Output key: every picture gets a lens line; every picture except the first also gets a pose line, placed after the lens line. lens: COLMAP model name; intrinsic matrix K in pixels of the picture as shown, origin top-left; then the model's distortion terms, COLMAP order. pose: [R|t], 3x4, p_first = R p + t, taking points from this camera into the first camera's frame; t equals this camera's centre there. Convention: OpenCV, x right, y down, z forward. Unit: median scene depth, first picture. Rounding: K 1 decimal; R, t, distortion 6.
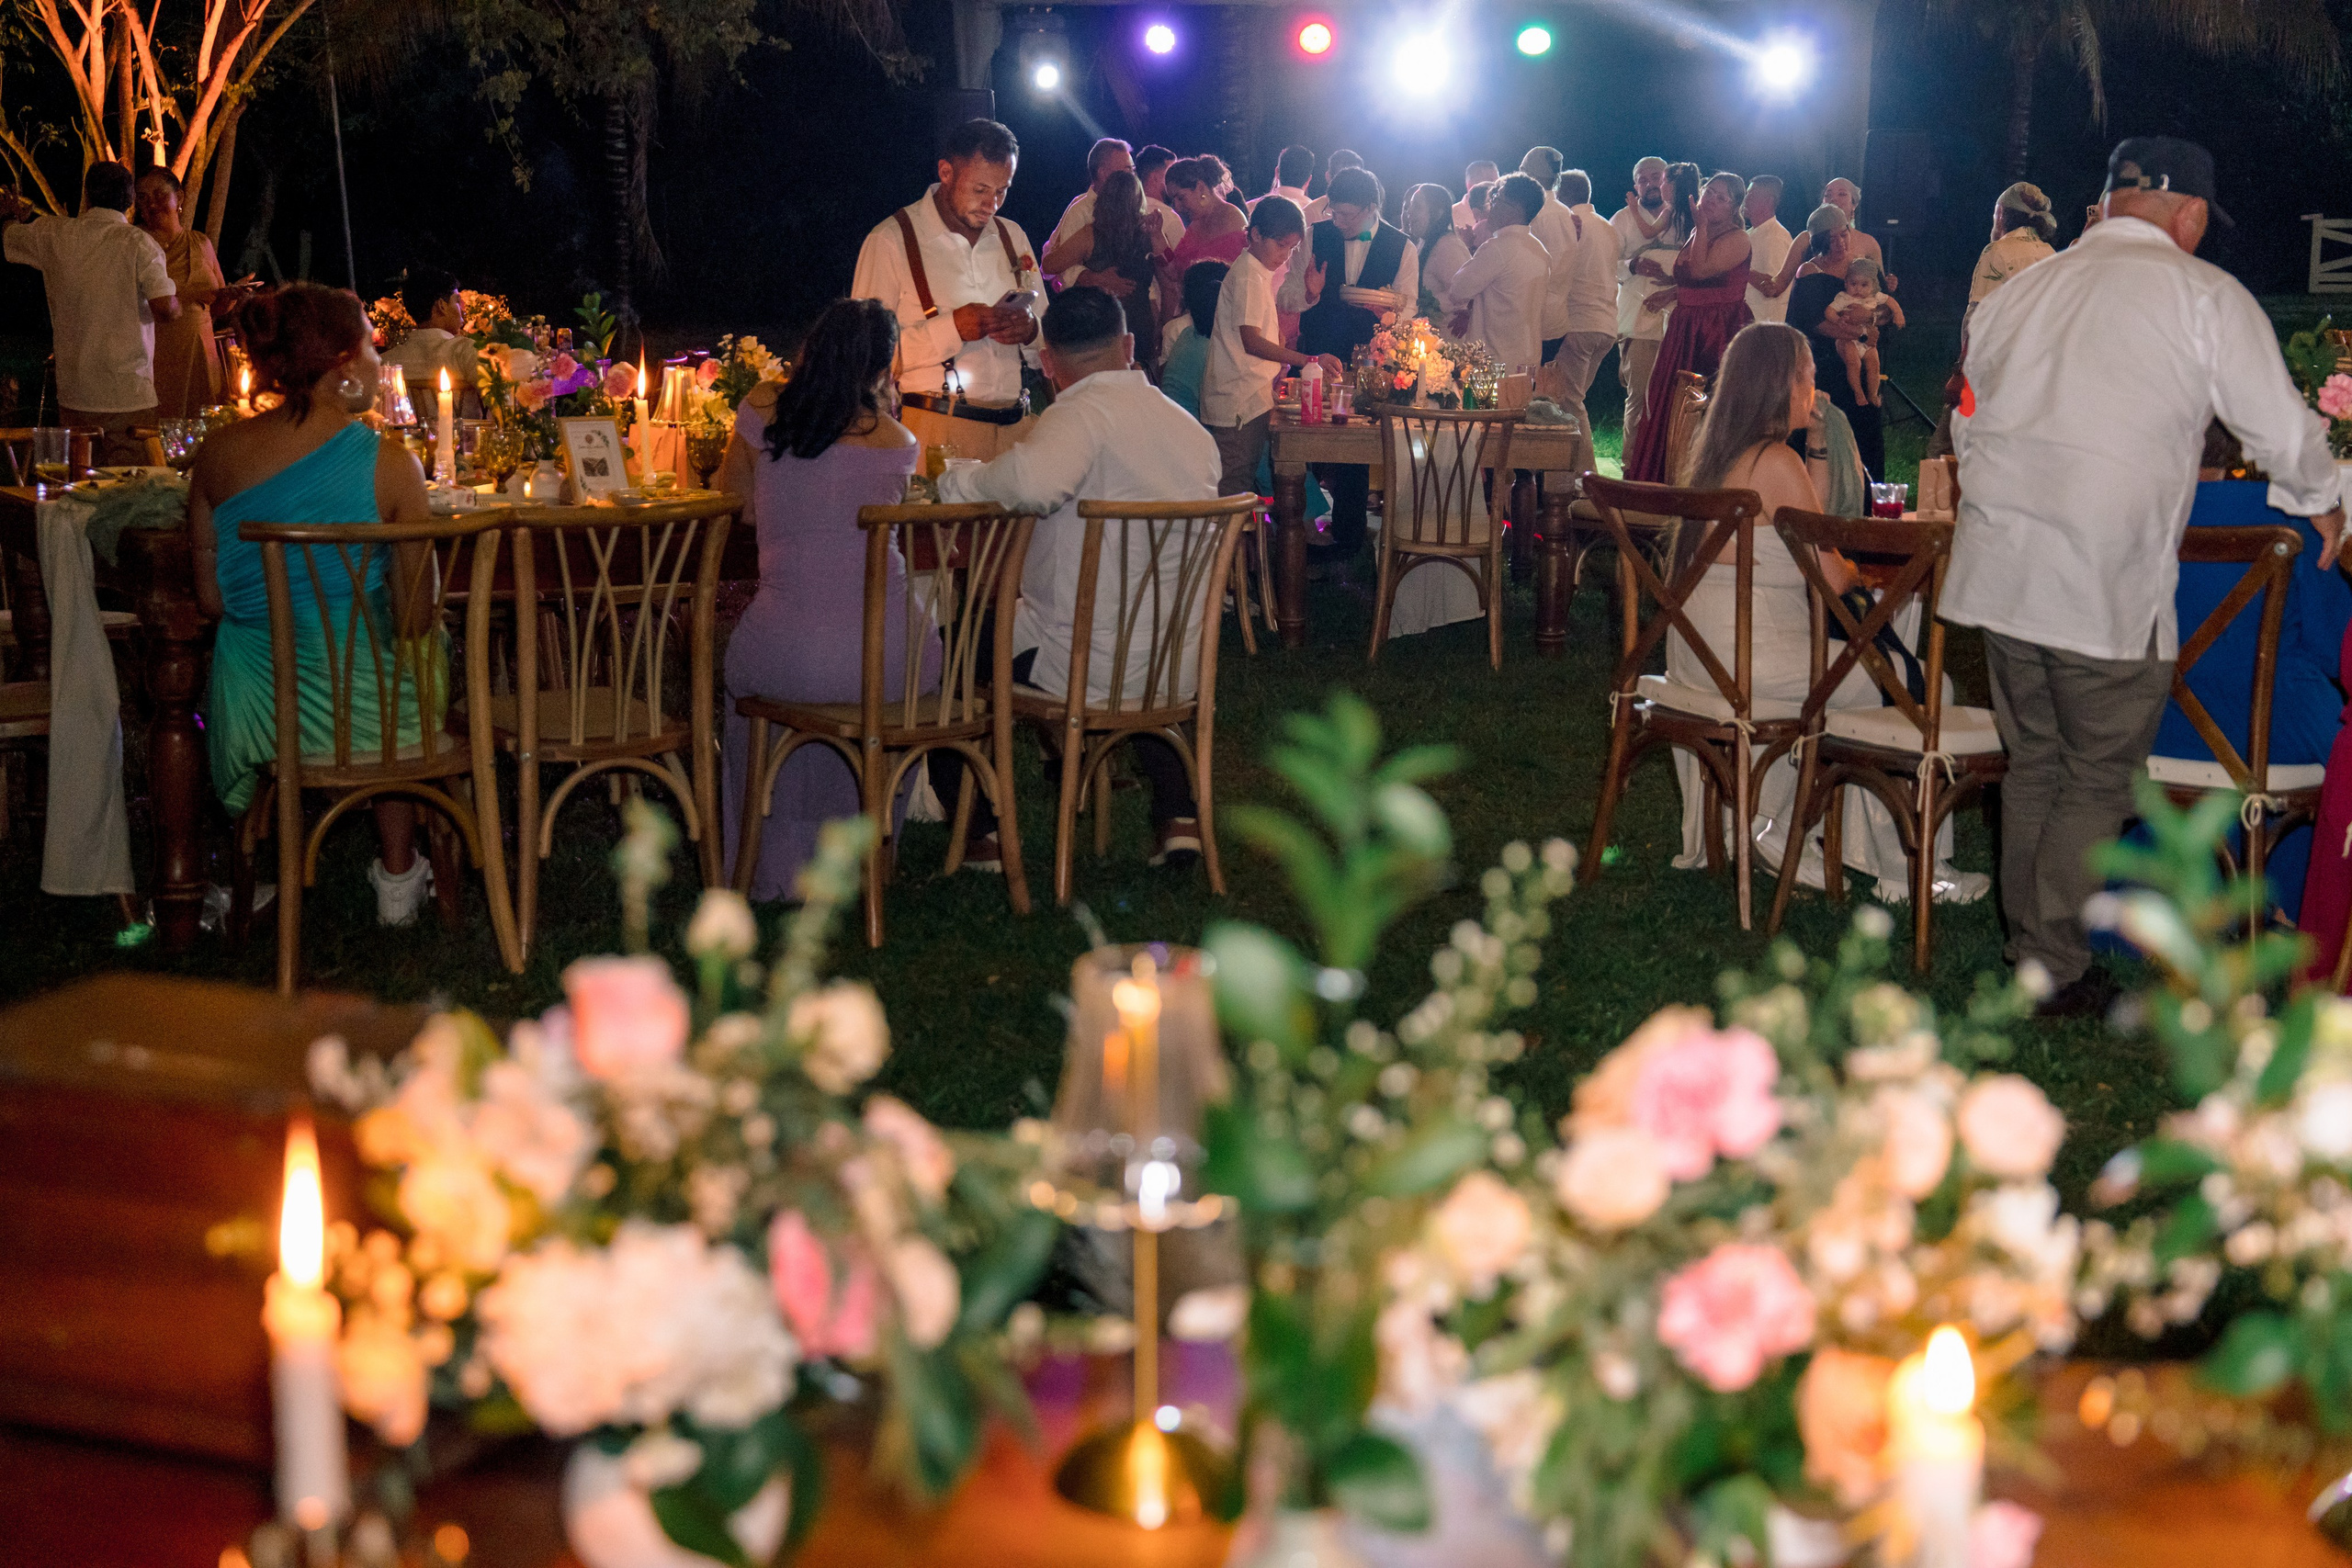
lens RADIAL K [[2902.8, 0, 1176.0], [0, 2902.8, 784.0], [0, 0, 1]] dist [0.014104, 0.012002]
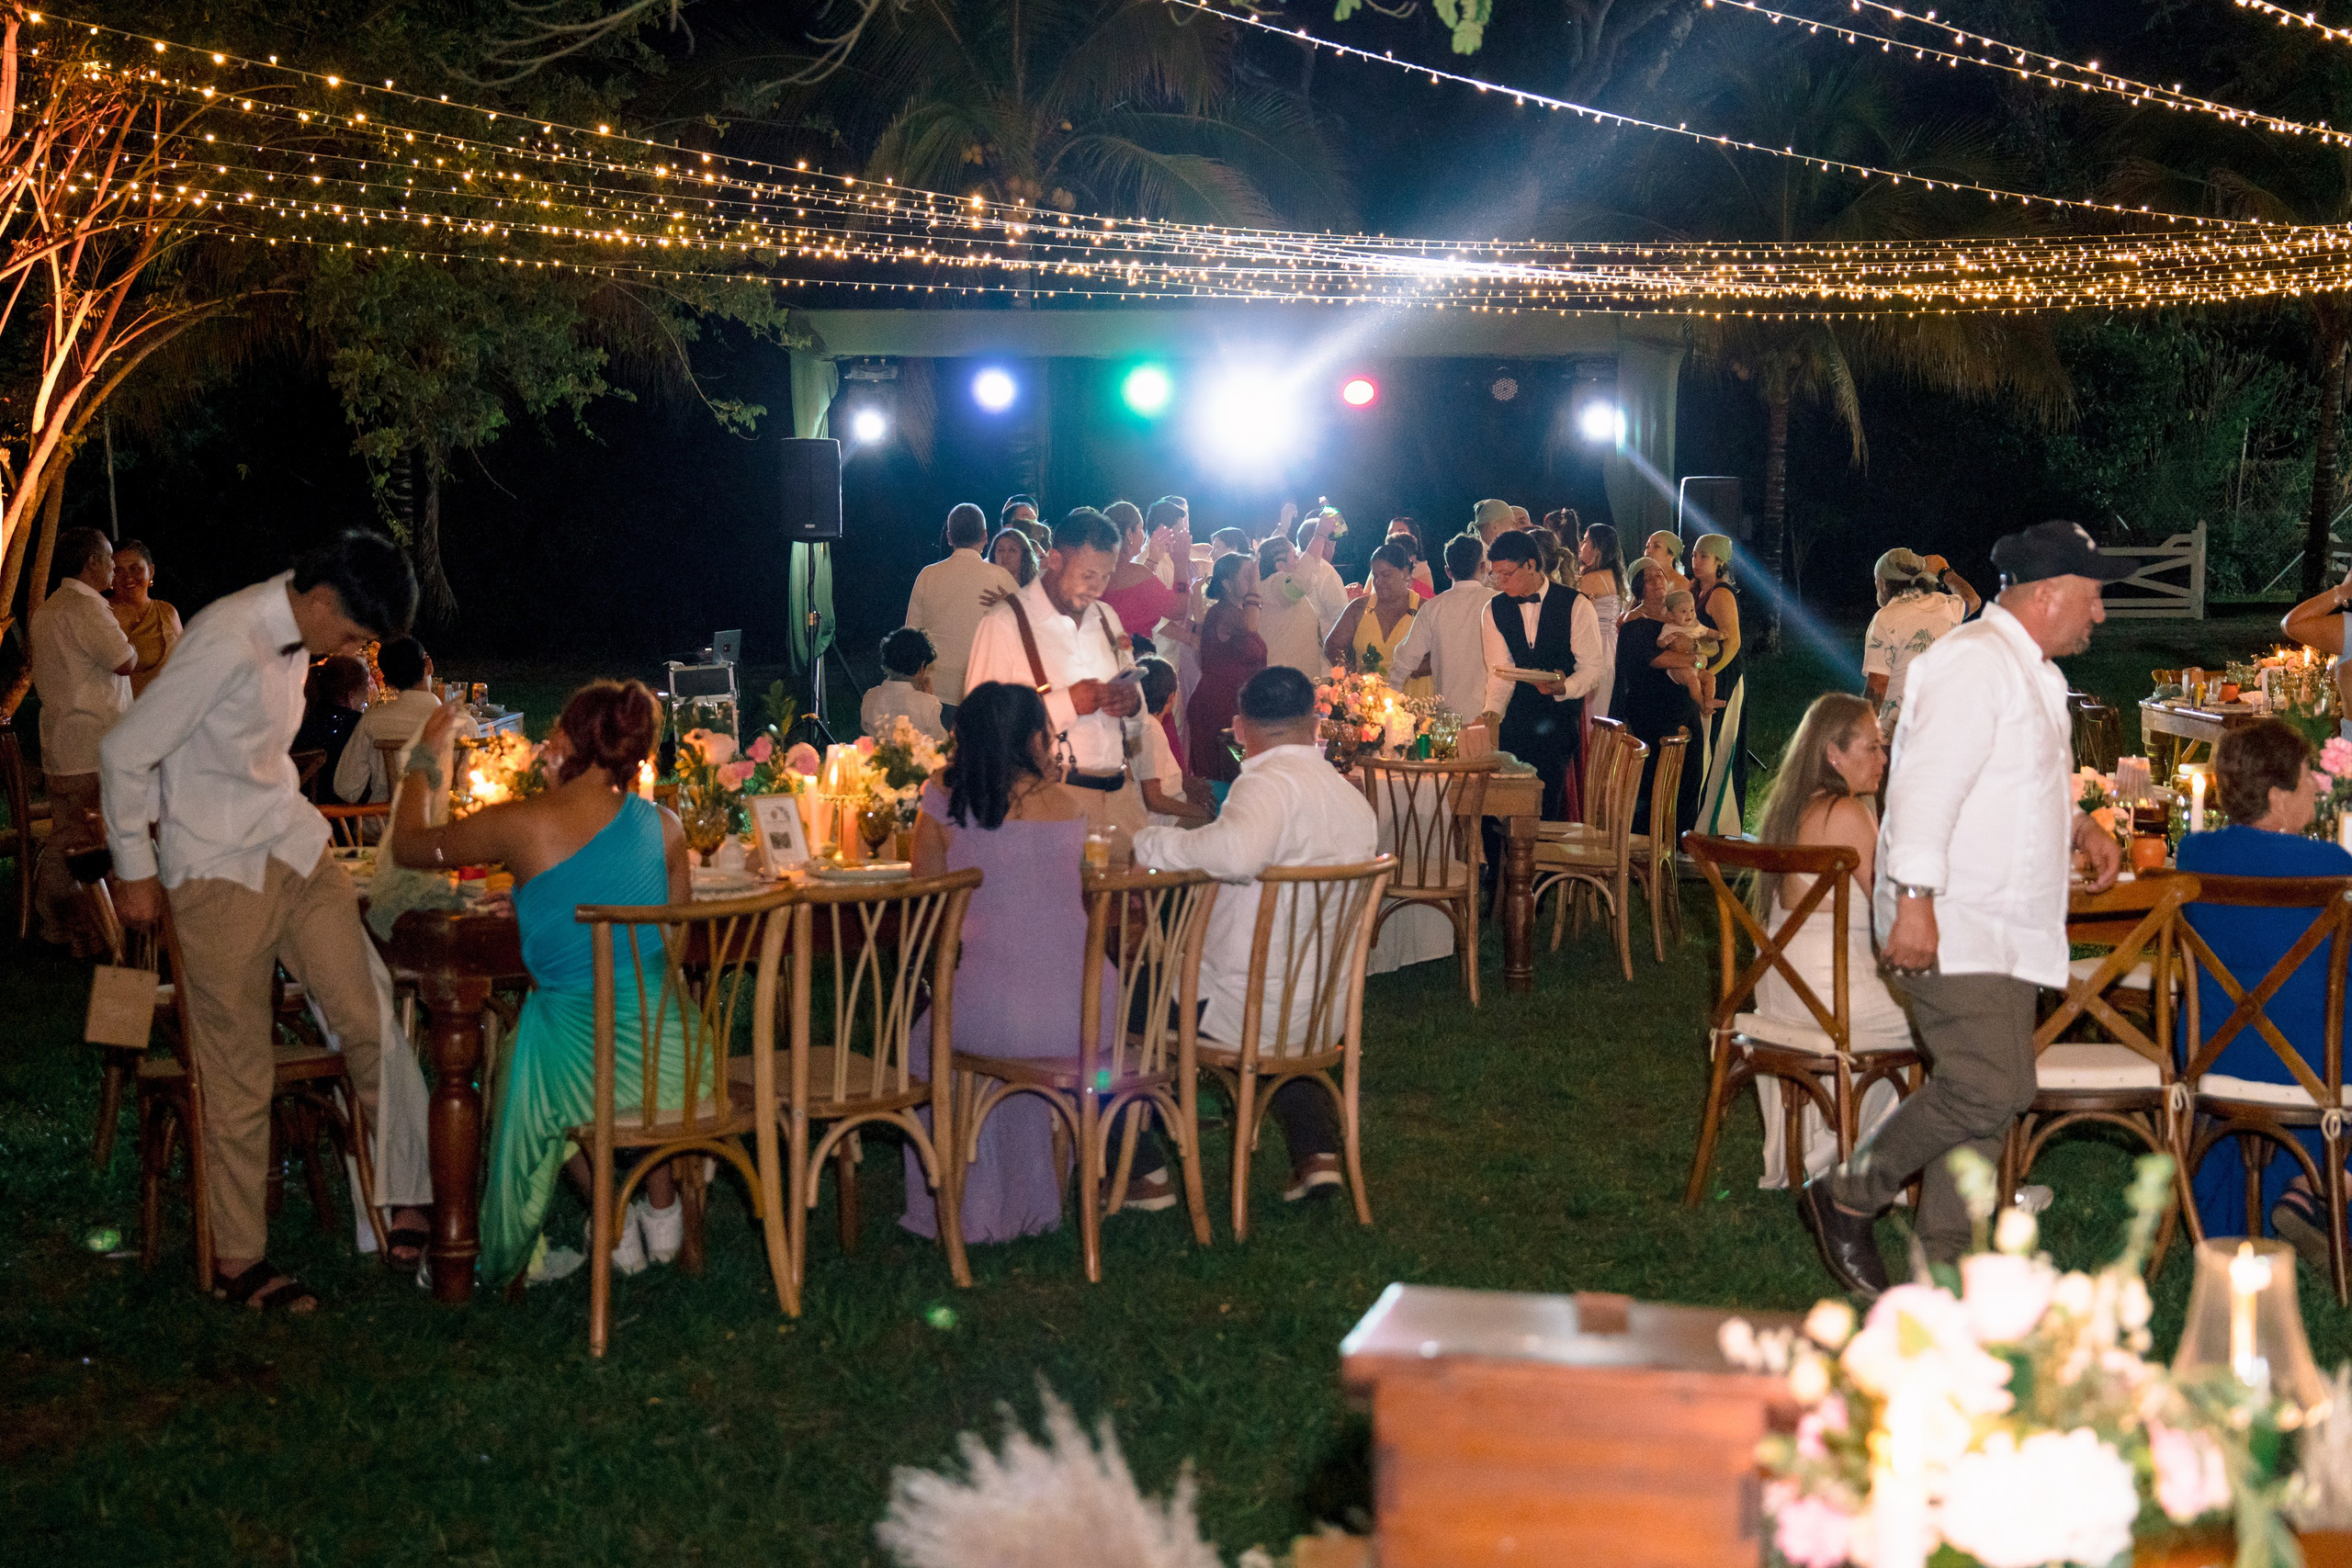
lens RADIAL K [[3030.0, 0, 1176.0], [0, 3030.0, 784.0], [0, 0, 1]] dist [0.021912, 0.085987]
pose [[0.993453, -0.013671, 0.113417, -0.182842], [0.026009, 0.993808, -0.108022, -0.005082], [-0.111238, 0.110265, 0.987658, -0.124976]]
